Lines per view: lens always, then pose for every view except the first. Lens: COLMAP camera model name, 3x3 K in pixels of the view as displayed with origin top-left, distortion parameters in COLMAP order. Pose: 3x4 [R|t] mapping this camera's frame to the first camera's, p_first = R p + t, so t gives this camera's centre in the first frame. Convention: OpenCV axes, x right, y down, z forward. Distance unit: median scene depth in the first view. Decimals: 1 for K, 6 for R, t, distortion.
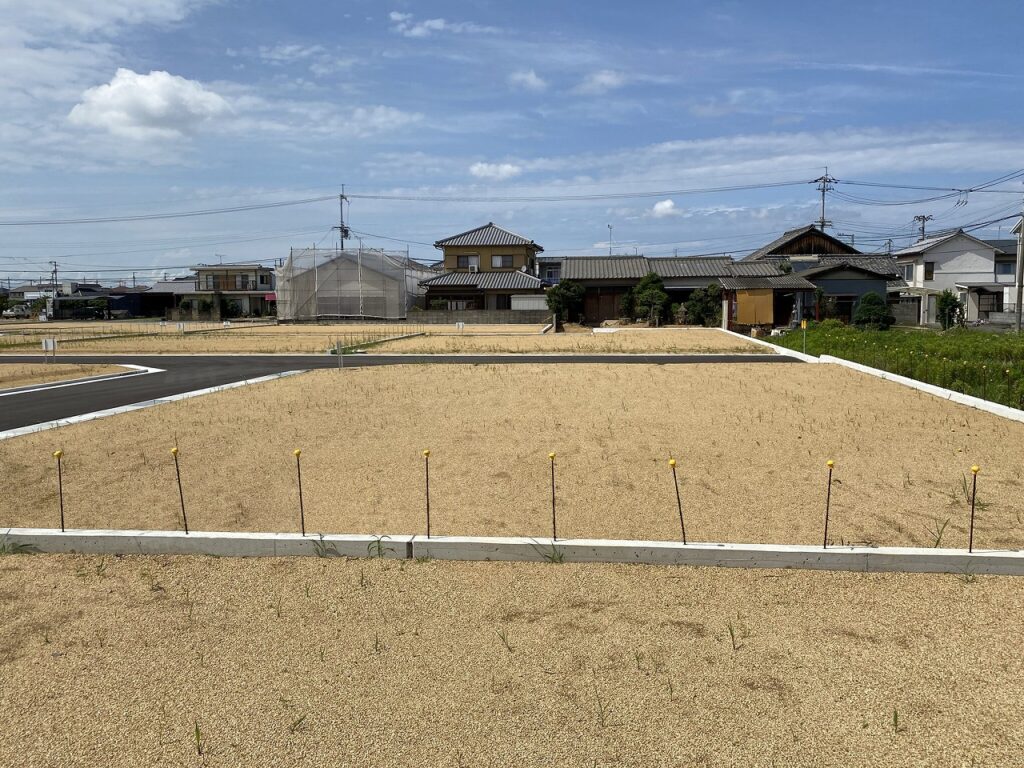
lens RADIAL K [[849.7, 0, 512.0], [0, 849.7, 384.0], [0, 0, 1]] dist [-0.007654, -0.010176]
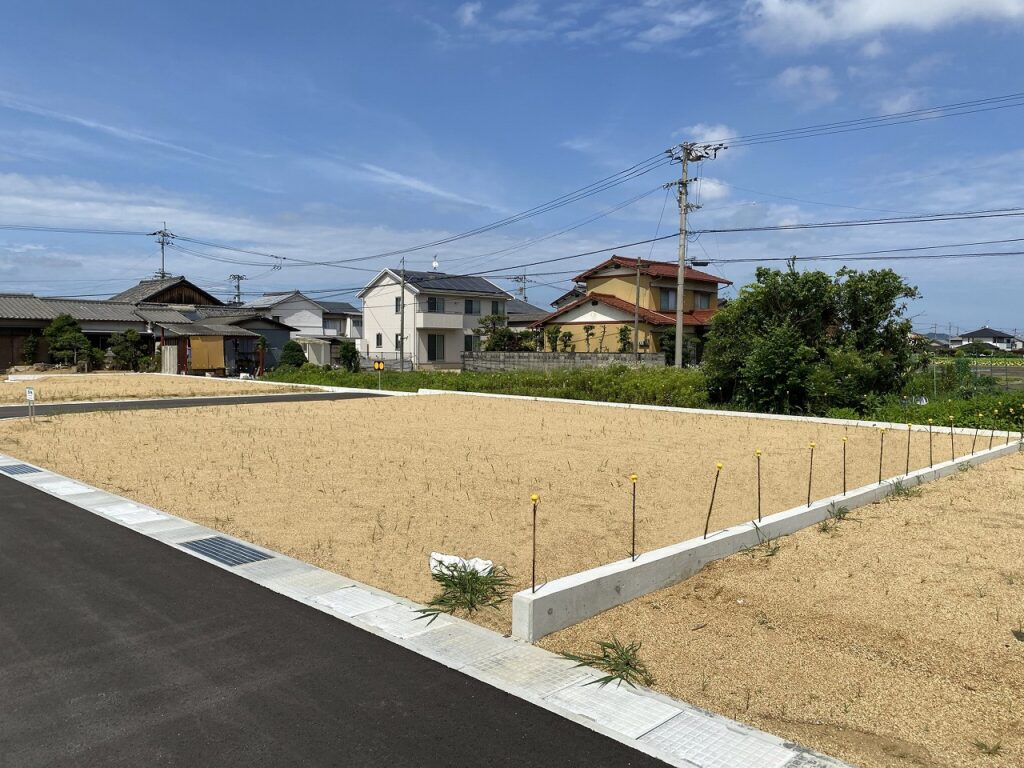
lens RADIAL K [[793.5, 0, 512.0], [0, 793.5, 384.0], [0, 0, 1]] dist [0.095592, -0.124901]
pose [[0.612708, -0.021575, 0.790015, -0.189328], [0.066243, 0.997512, -0.024134, -0.001751], [-0.787528, 0.067121, 0.612612, 0.067262]]
